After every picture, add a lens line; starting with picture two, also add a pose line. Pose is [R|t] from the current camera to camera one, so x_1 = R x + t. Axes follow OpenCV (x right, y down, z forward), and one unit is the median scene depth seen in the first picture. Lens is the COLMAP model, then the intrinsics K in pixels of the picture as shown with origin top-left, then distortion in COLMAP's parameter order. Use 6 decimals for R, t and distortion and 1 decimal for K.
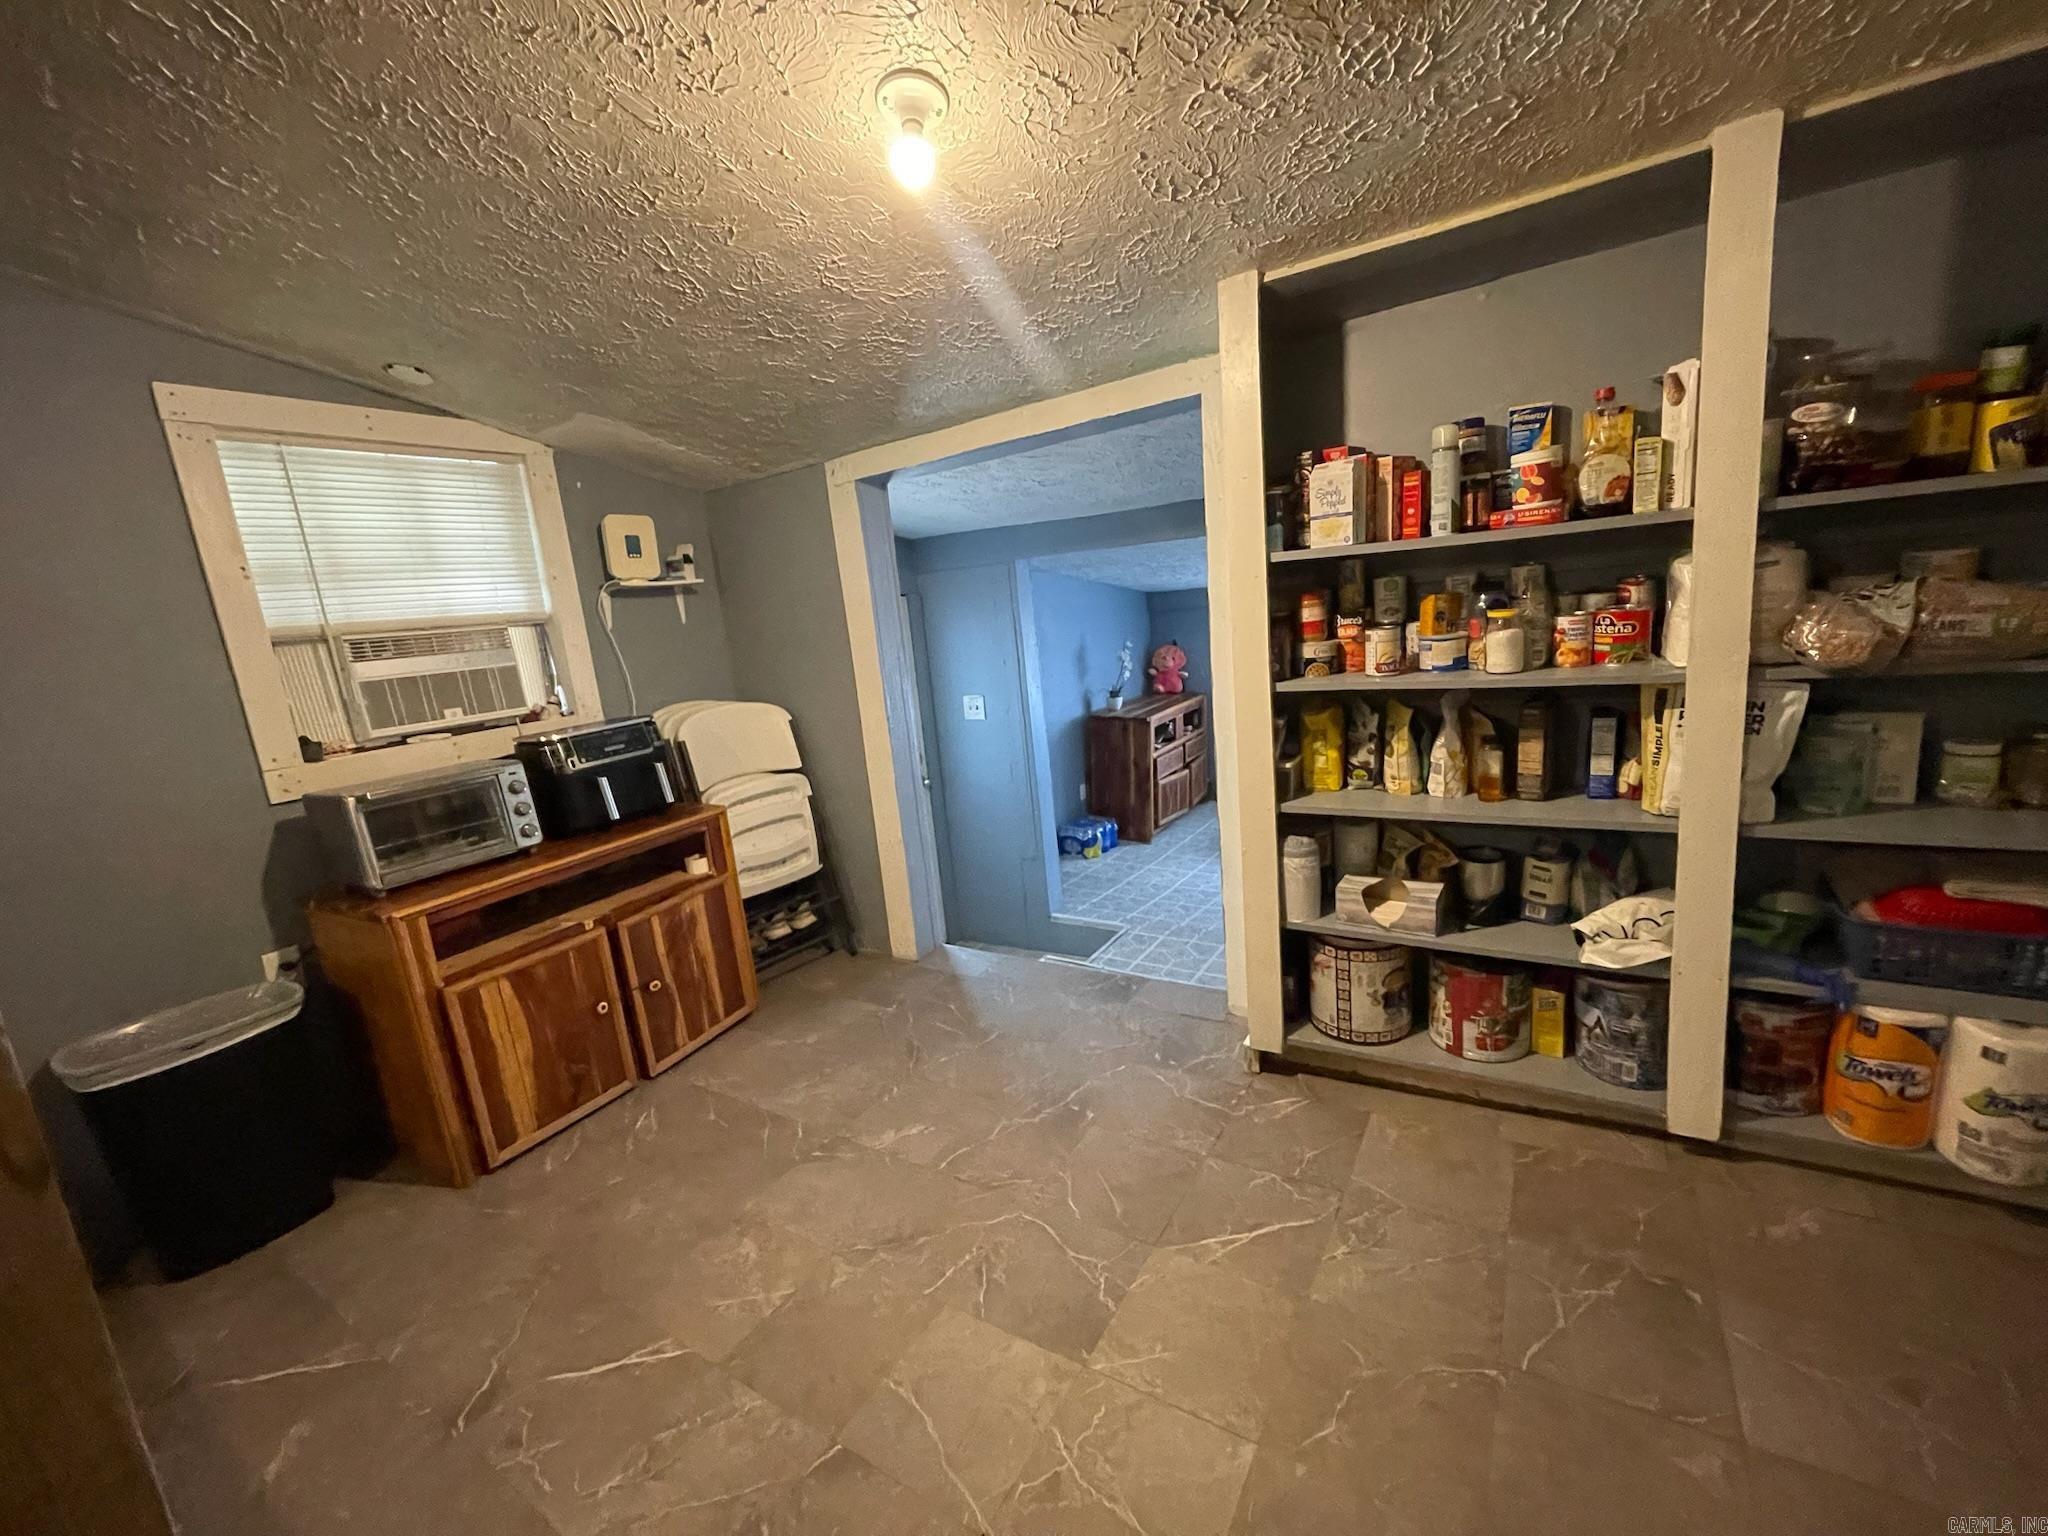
lens RADIAL K [[830.5, 0, 1009.6], [0, 830.5, 773.0], [0, 0, 1]] dist [-0.001213, -0.000036]
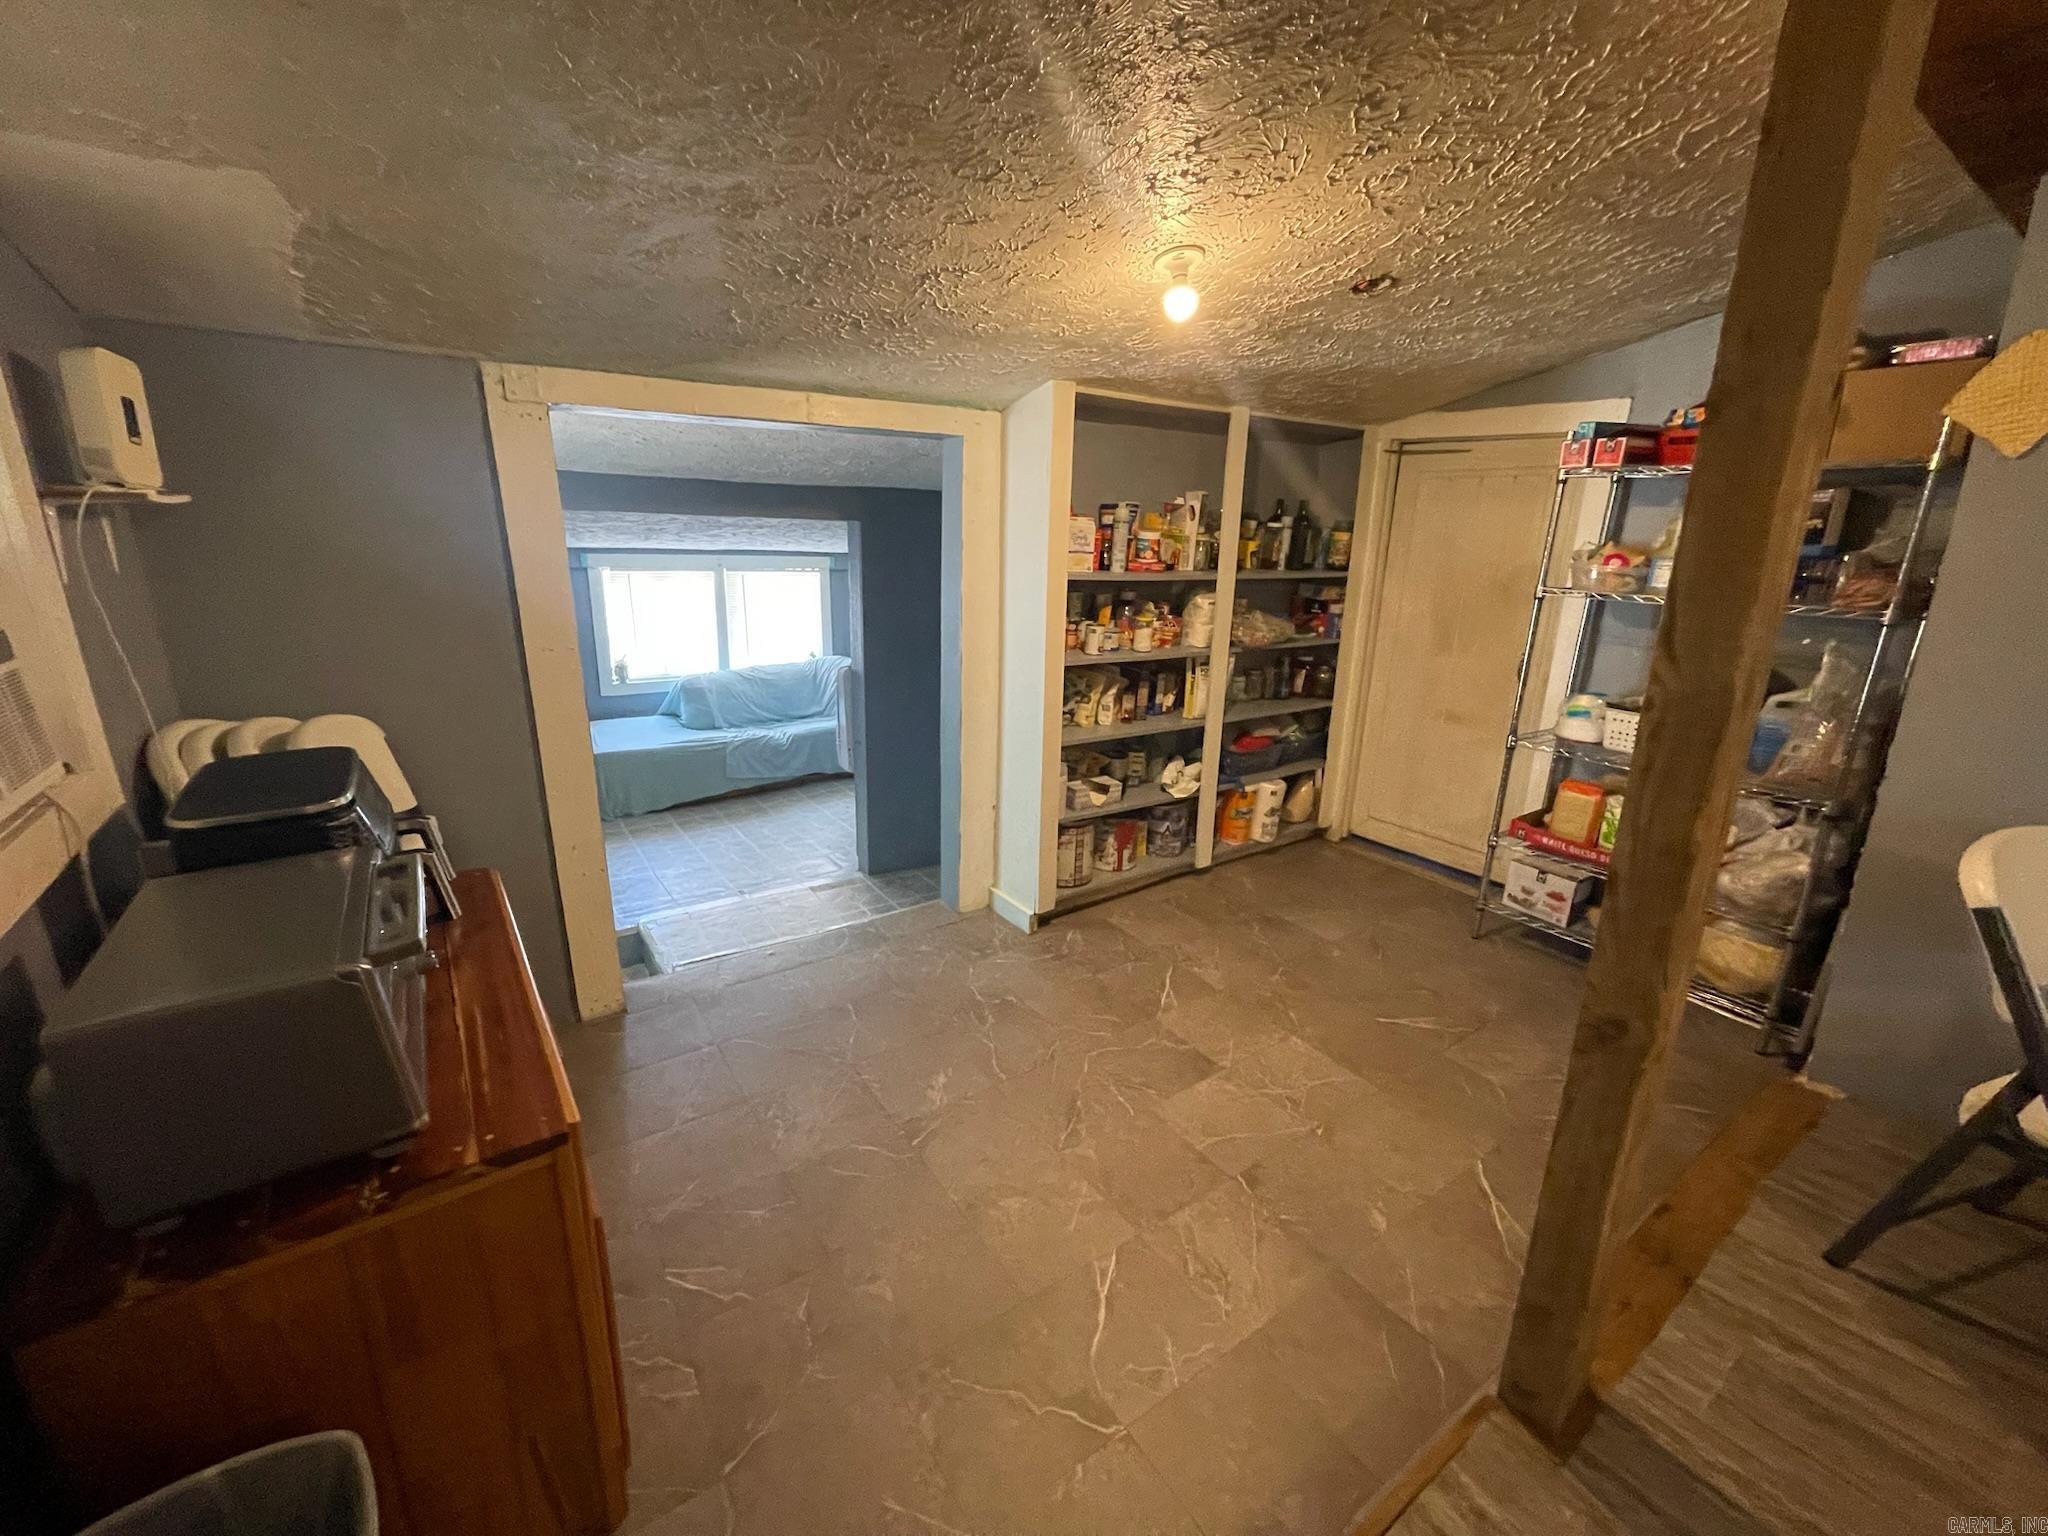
lens RADIAL K [[827.1, 0, 1020.2], [0, 827.1, 768.7], [0, 0, 1]] dist [-0.000027, 0.000115]
pose [[0.387910, -0.147425, 0.909830, -1.242077], [0.114099, 0.987213, 0.111317, -0.101747], [-0.914607, 0.060630, 0.399771, 0.551358]]
